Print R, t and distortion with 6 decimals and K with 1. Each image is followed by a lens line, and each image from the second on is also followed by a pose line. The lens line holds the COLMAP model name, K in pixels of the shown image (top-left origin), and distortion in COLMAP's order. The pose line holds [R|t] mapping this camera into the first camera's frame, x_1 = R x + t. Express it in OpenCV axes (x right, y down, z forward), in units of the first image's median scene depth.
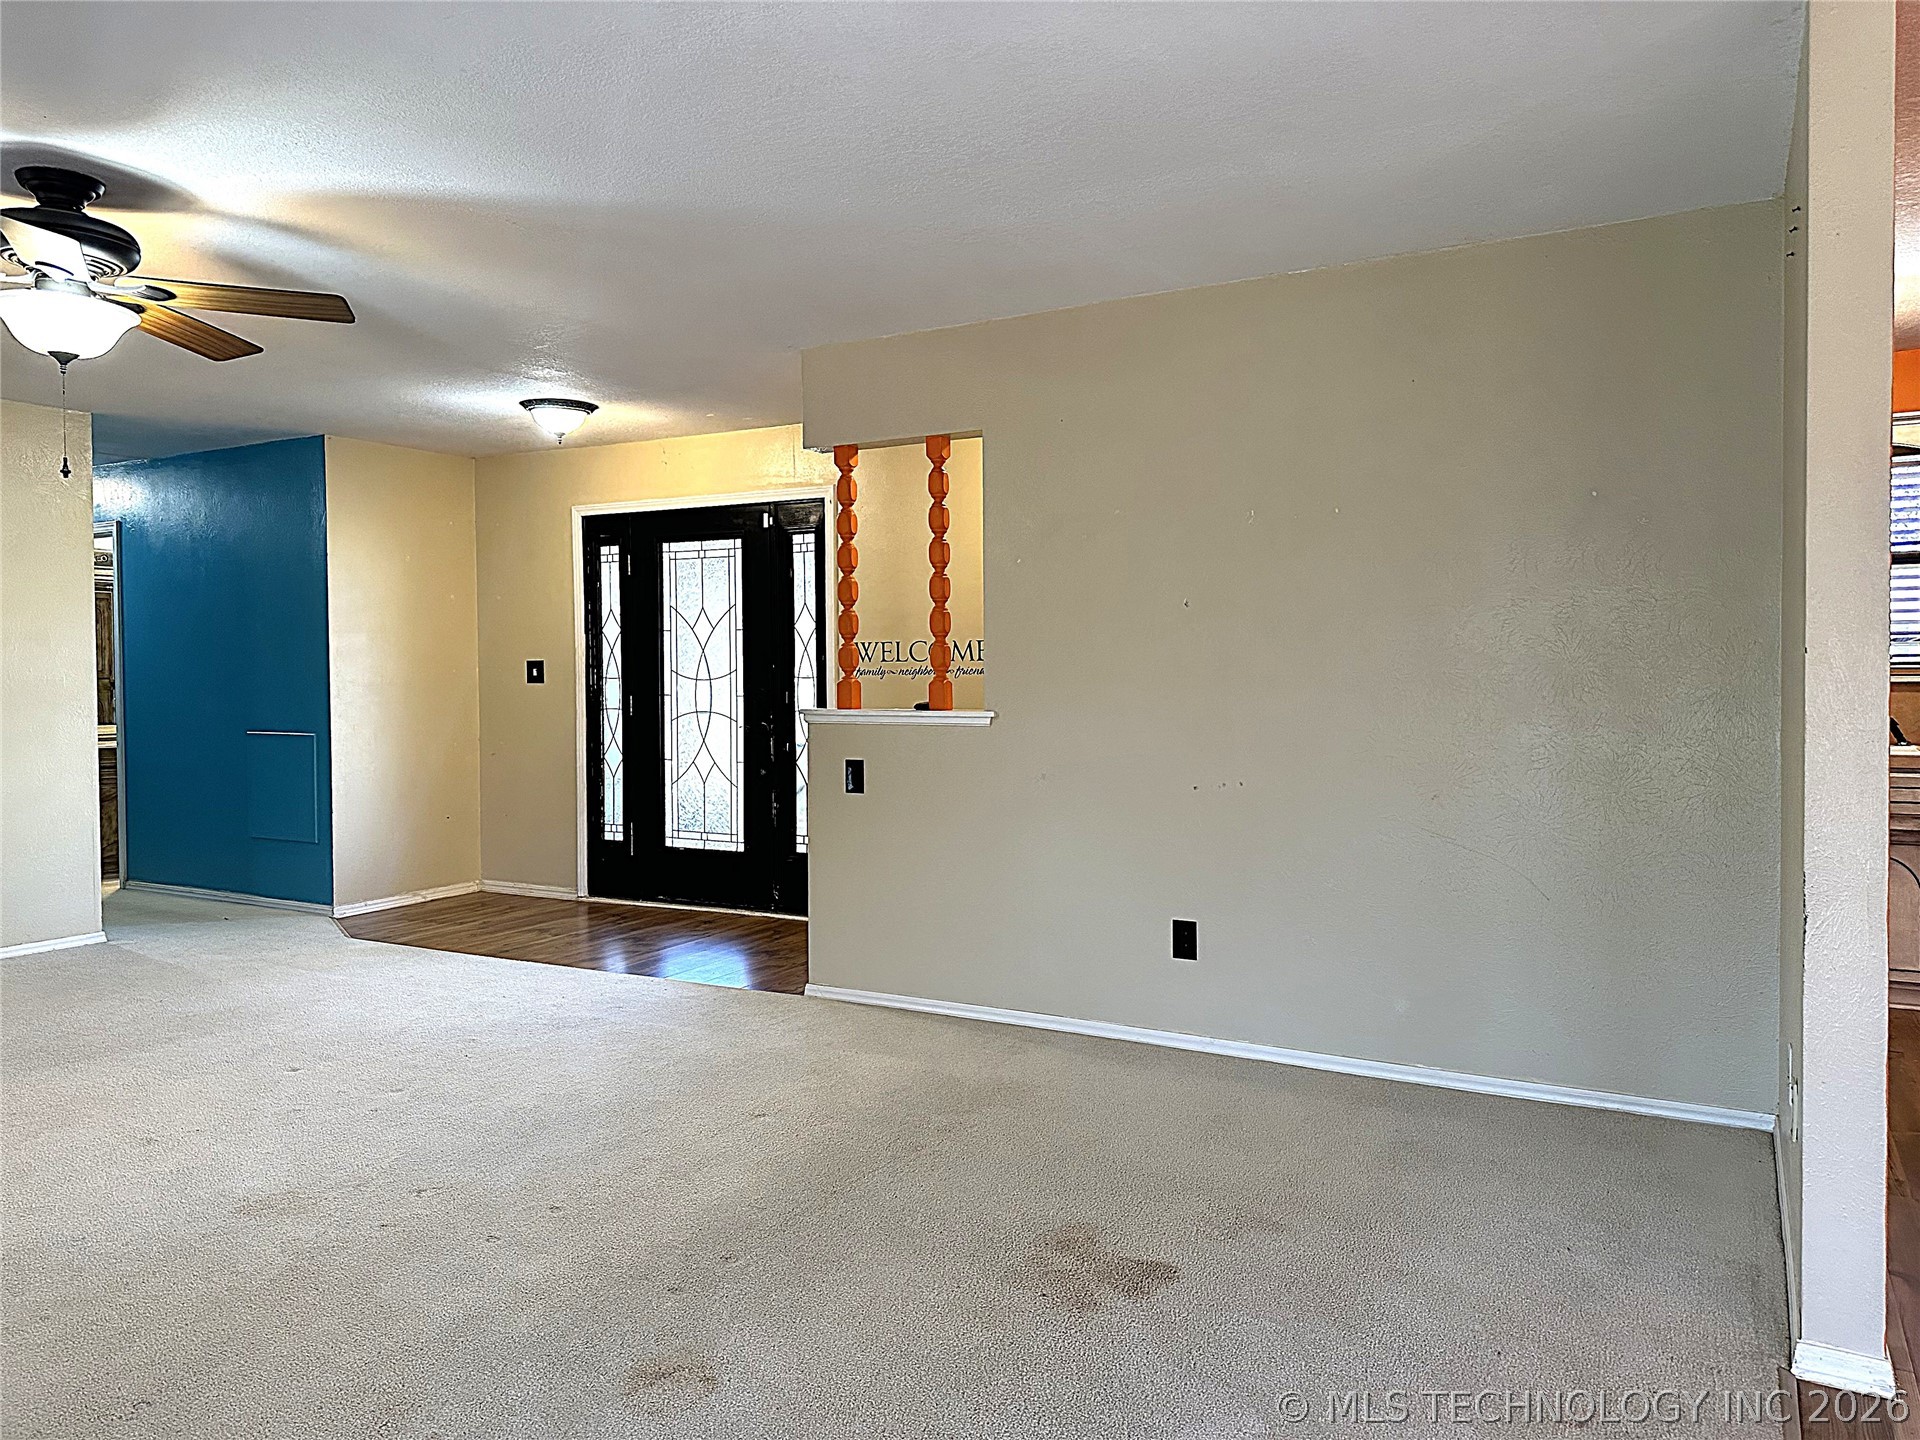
lens RADIAL K [[1342.6, 0, 972.1], [0, 1342.6, 702.5], [0, 0, 1]] dist [0.074661, -0.082808]
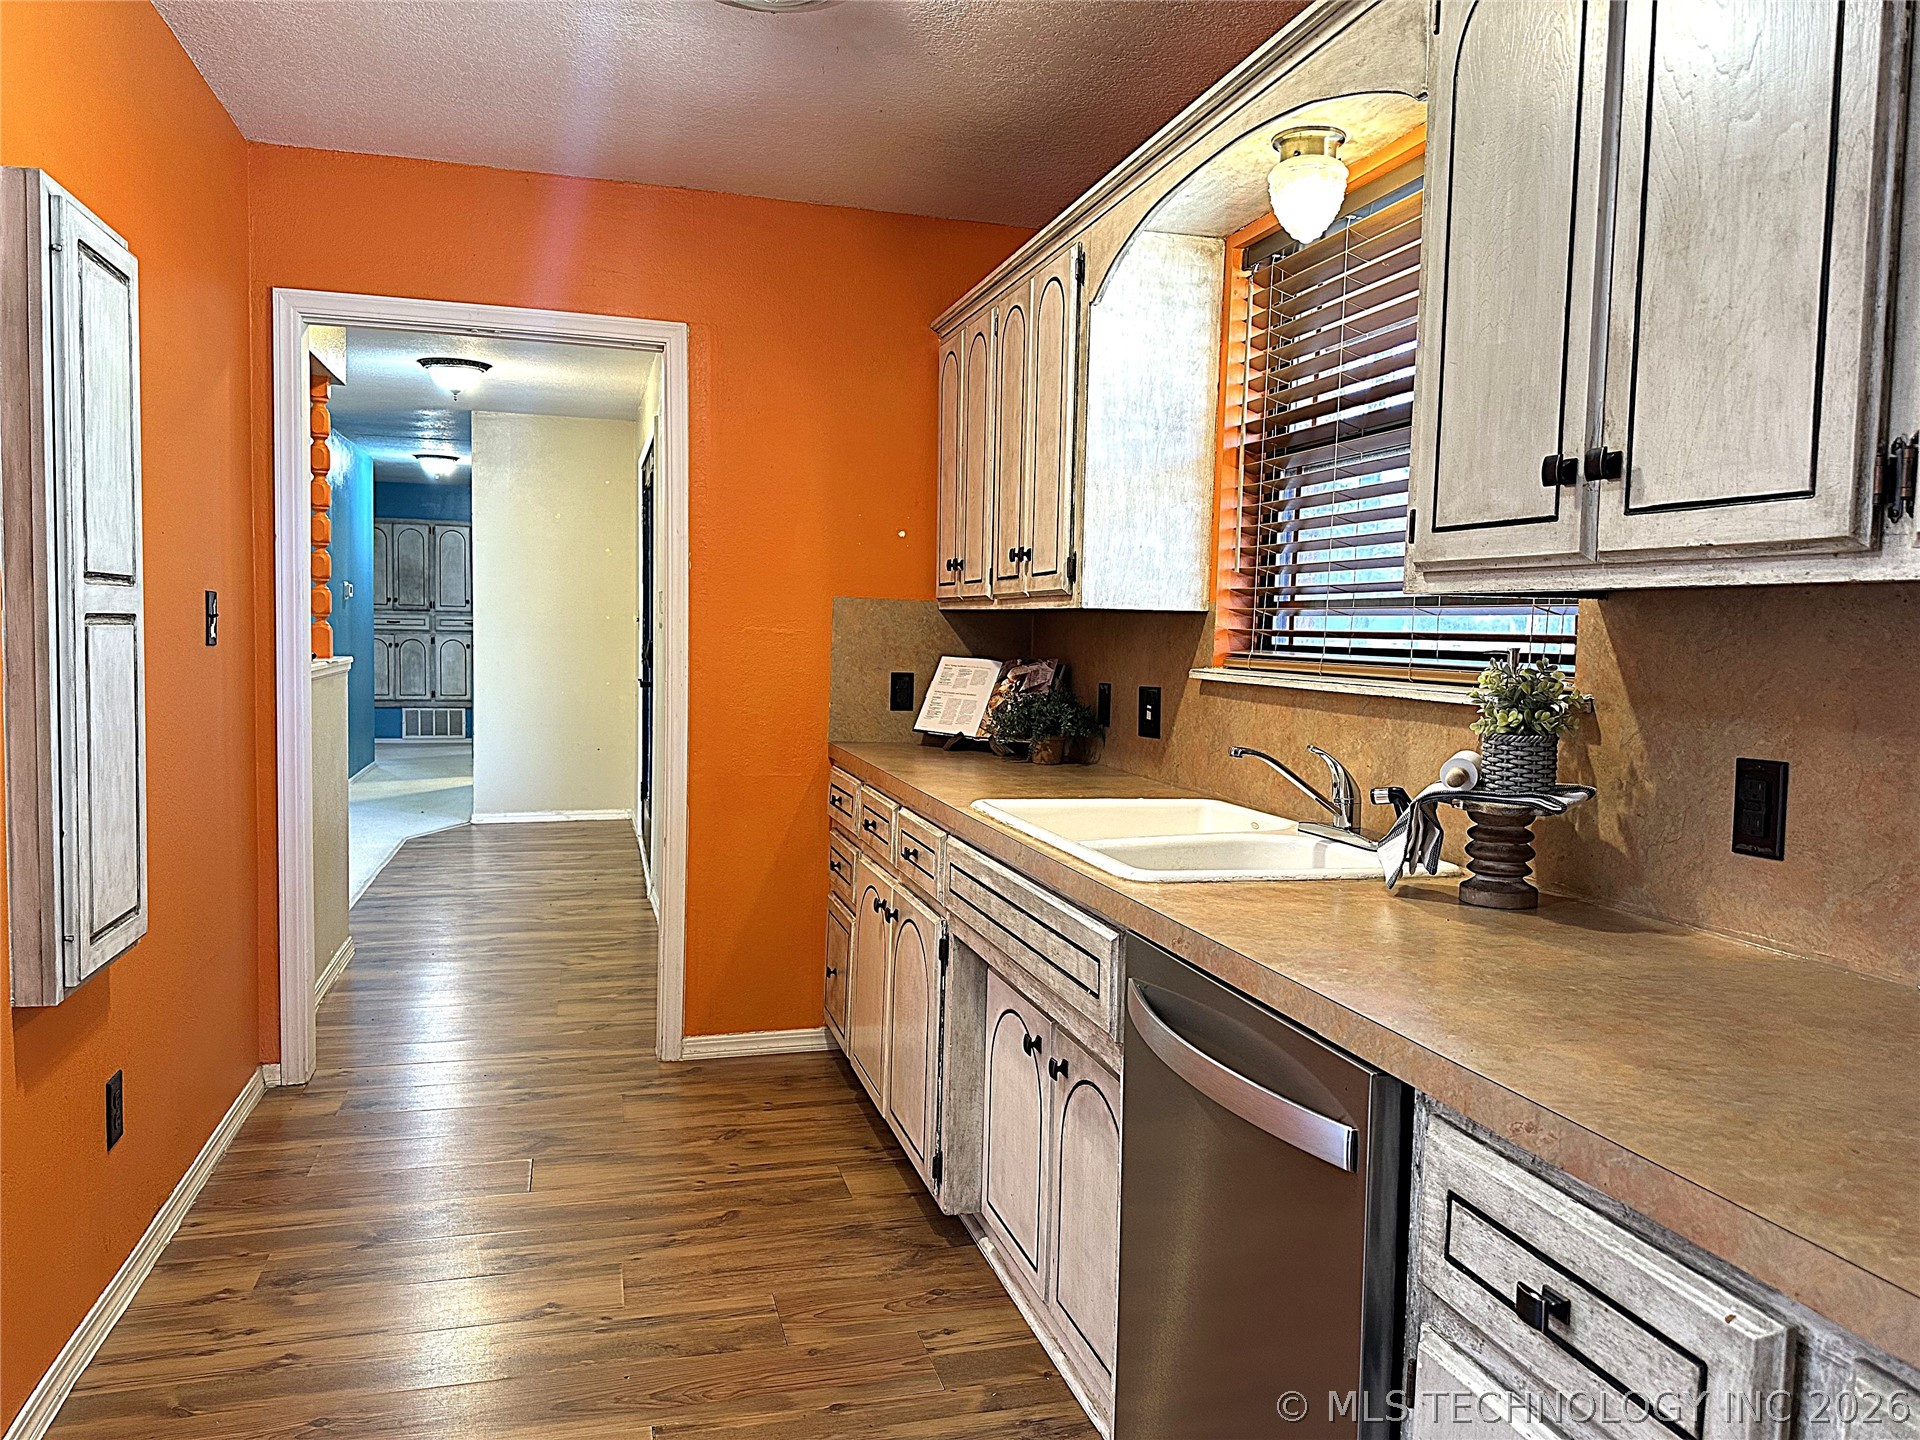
lens RADIAL K [[1371.1, 0, 960.8], [0, 1371.1, 726.0], [0, 0, 1]] dist [0.151049, -0.206077]
pose [[0.702627, 0.071242, -0.707983, 0.819060], [-0.035899, 0.997257, 0.064723, -0.027917], [0.710653, -0.020060, 0.703257, 0.578159]]
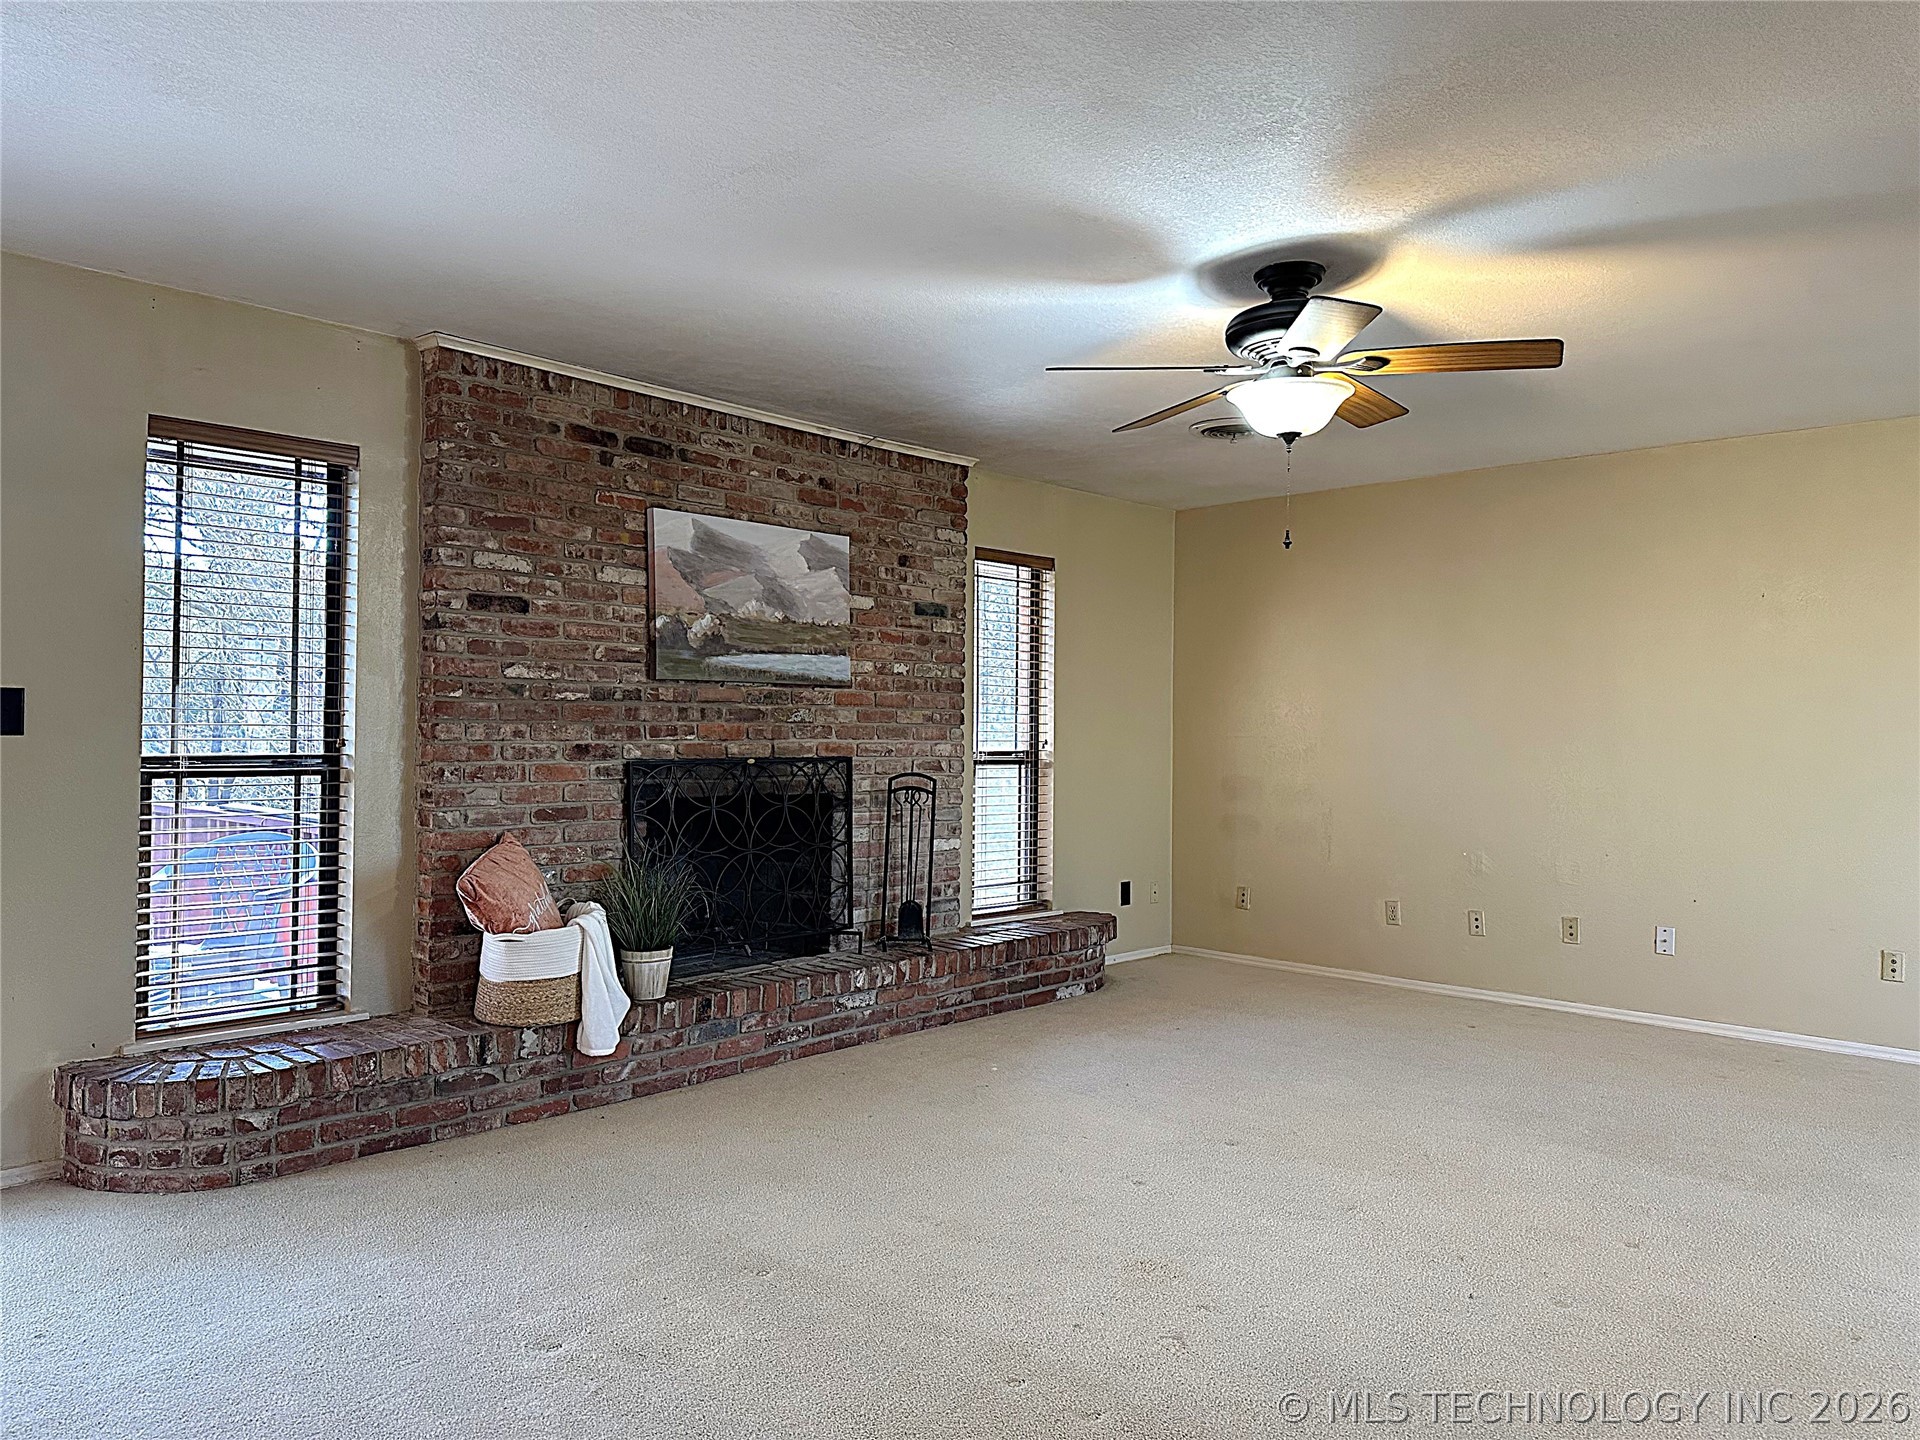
lens RADIAL K [[1330.3, 0, 960.0], [0, 1330.3, 720.0], [0, 0, 1]] dist [0.146492, -0.192243]
pose [[-0.257151, -0.003993, -0.966363, 0.255373], [-0.026805, 0.999636, 0.003002, -0.014384], [0.966000, 0.026675, -0.257164, 0.609282]]
